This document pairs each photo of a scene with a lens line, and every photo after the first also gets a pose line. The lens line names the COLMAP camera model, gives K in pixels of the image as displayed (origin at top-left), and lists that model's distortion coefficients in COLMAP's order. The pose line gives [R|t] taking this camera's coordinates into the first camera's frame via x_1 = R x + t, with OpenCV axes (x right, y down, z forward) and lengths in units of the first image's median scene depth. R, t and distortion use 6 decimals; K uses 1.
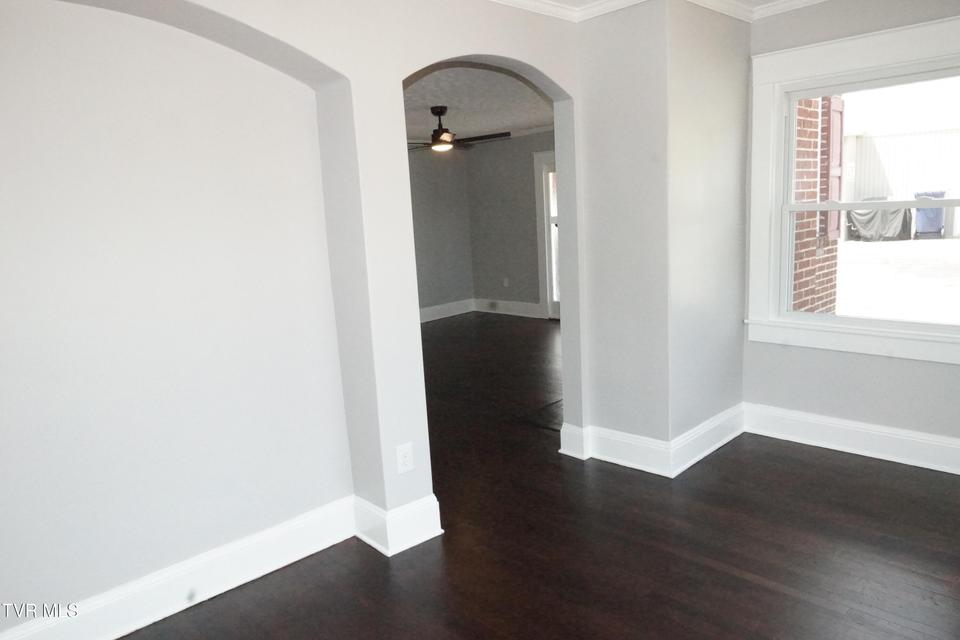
lens RADIAL K [[668.0, 0, 481.2], [0, 668.0, 319.9], [0, 0, 1]] dist [-0.000535, 0.001646]
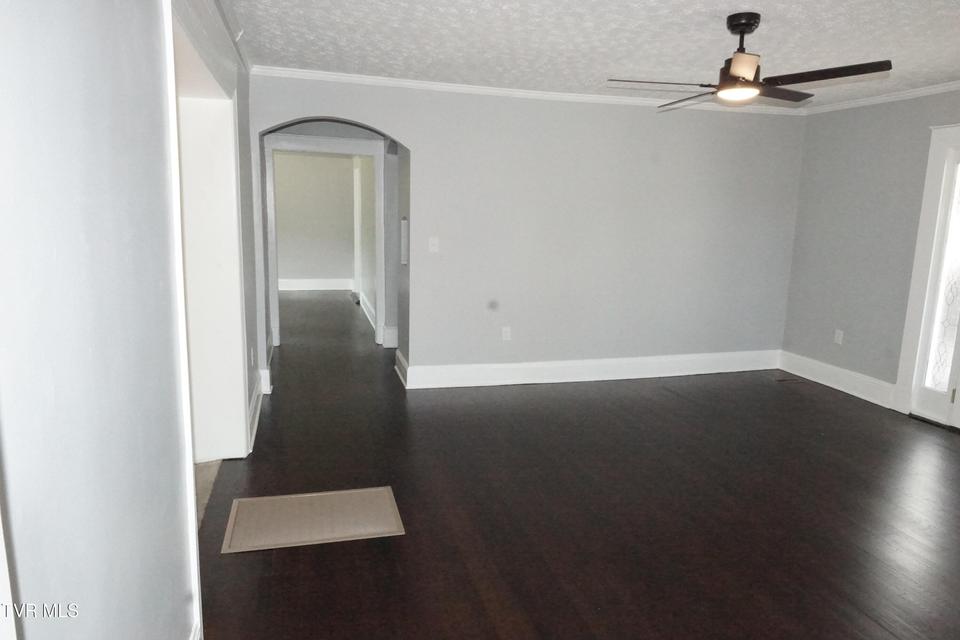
lens RADIAL K [[668.0, 0, 480.0], [0, 668.0, 322.3], [0, 0, 1]] dist [-0.000535, 0.001646]
pose [[0.876365, 0.165339, -0.452379, 0.033114], [-0.156679, 0.986012, 0.056853, -0.074629], [0.455451, 0.021054, 0.890012, 0.430592]]
